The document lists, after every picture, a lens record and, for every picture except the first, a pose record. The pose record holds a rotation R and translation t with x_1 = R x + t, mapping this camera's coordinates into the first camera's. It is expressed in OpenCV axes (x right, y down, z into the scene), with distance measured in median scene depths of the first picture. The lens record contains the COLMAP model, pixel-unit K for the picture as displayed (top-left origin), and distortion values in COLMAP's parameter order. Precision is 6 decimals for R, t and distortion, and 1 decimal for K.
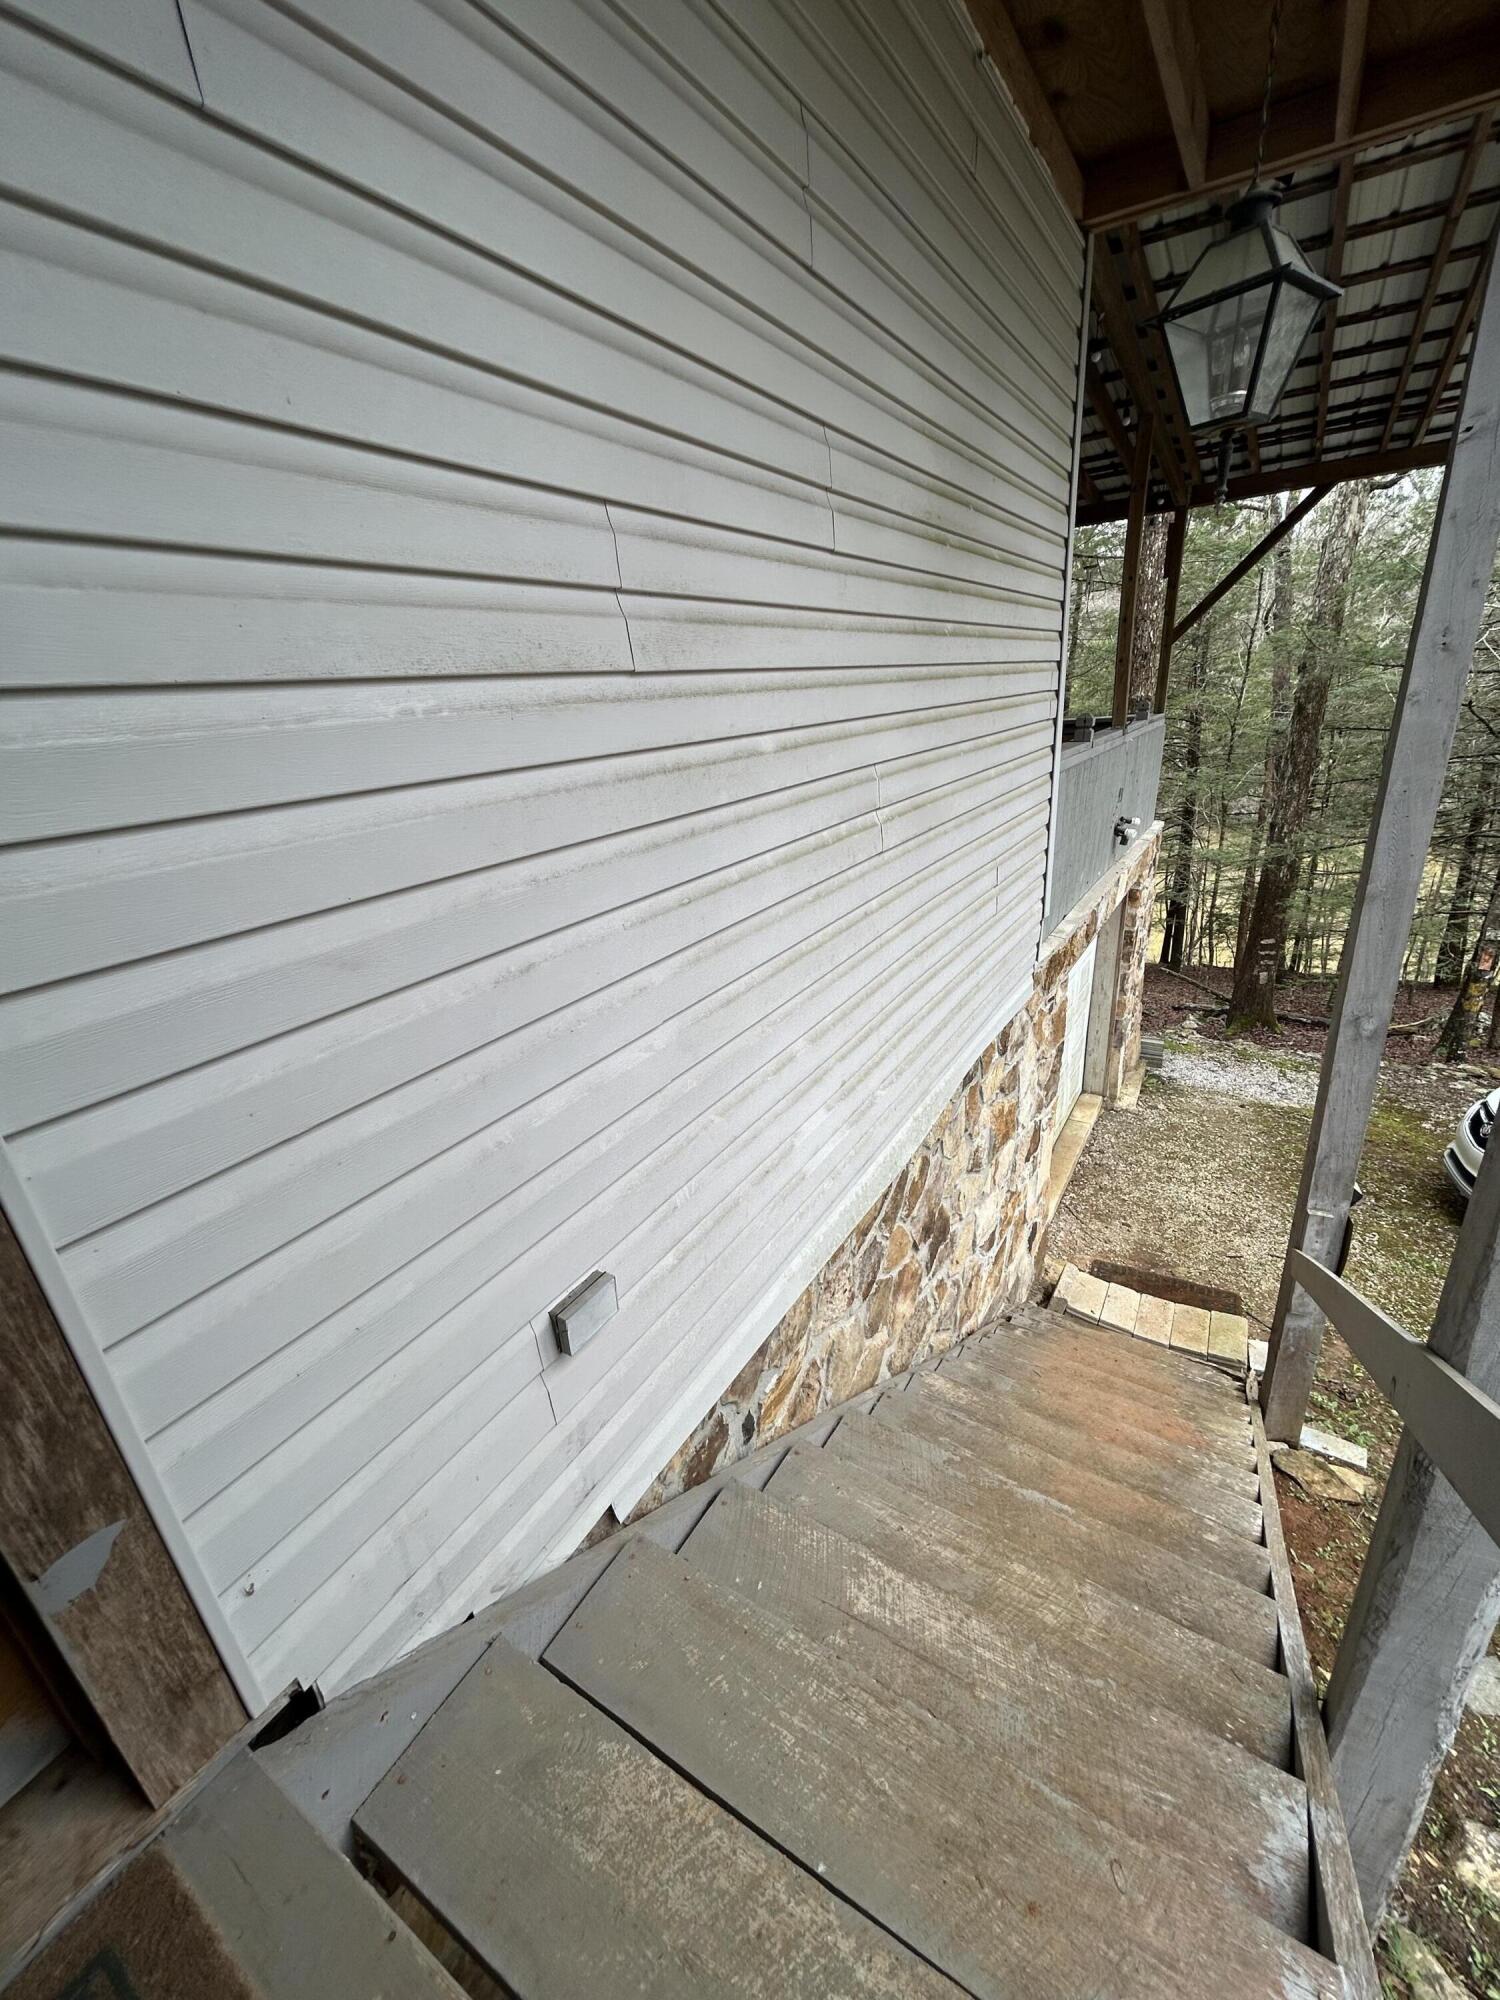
lens RADIAL K [[804.2, 0, 748.1], [0, 804.2, 1004.0], [0, 0, 1]] dist [-0.002645, 0.000447]
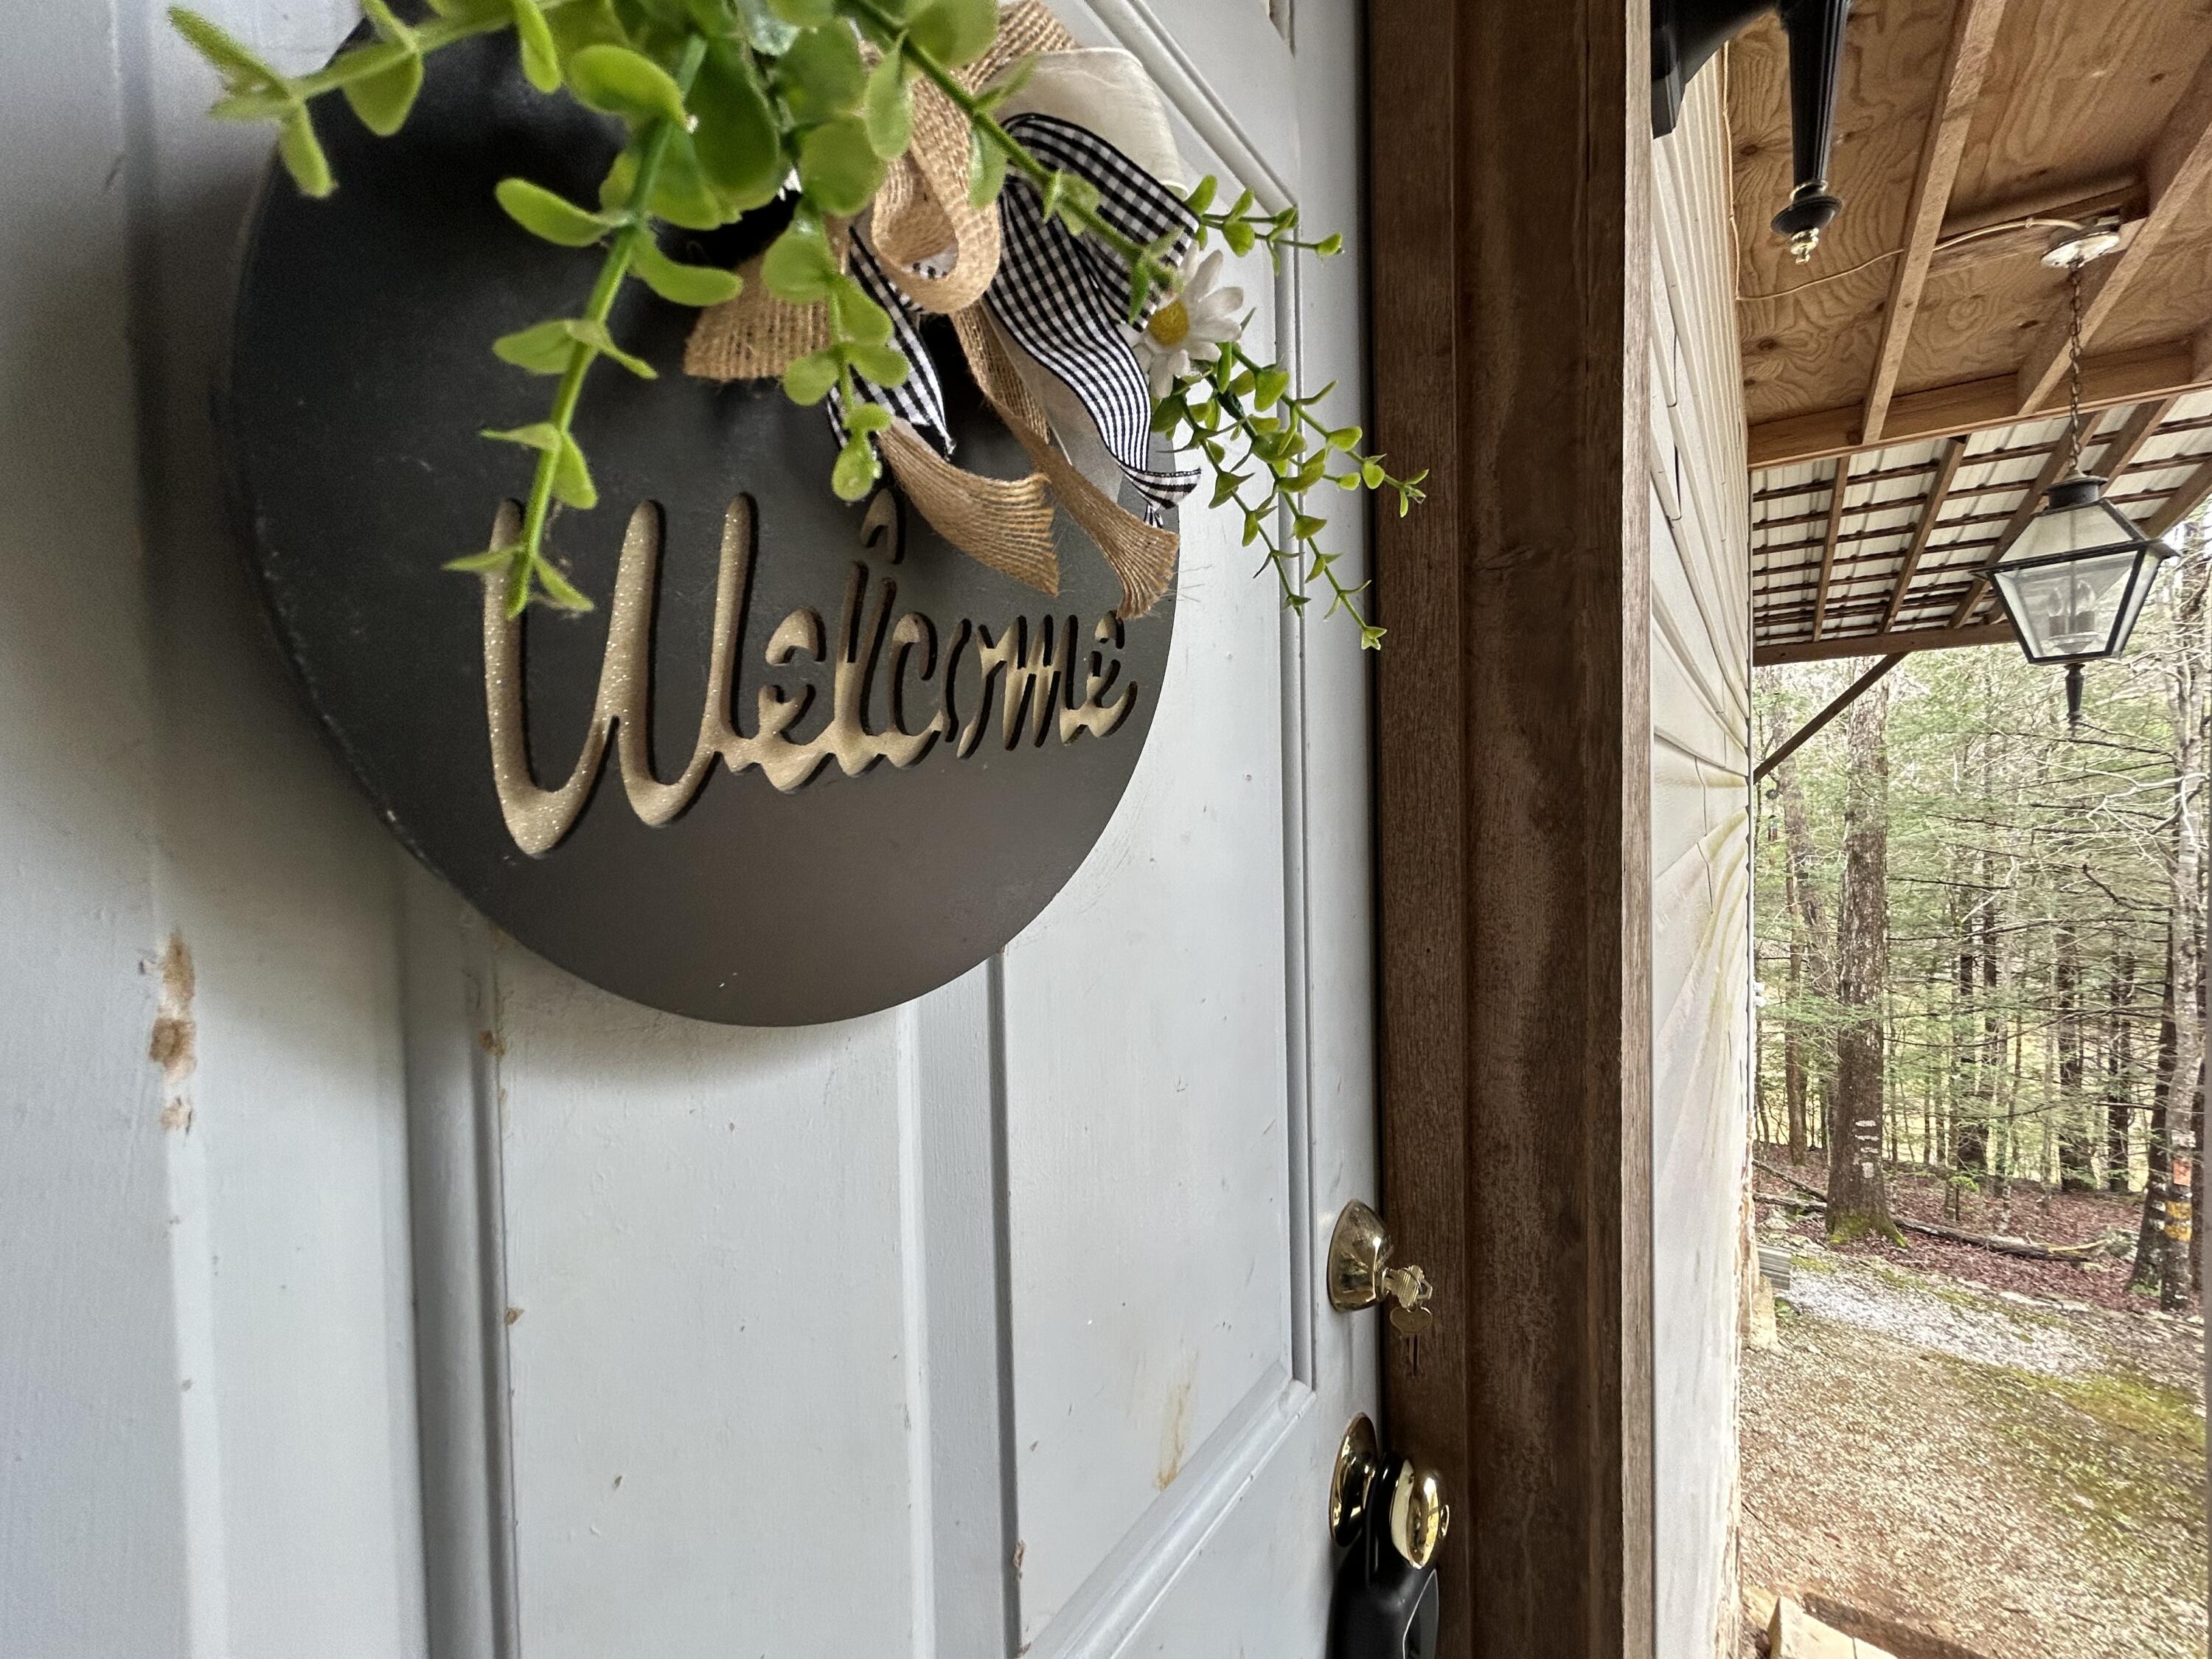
lens RADIAL K [[889.4, 0, 1101.9], [0, 889.4, 832.1], [0, 0, 1]] dist [-0.002645, 0.000447]
pose [[0.995426, 0.045166, -0.084183, -0.104924], [-0.070199, 0.943495, -0.323865, -0.015270], [0.064798, 0.328294, 0.942350, -0.010227]]
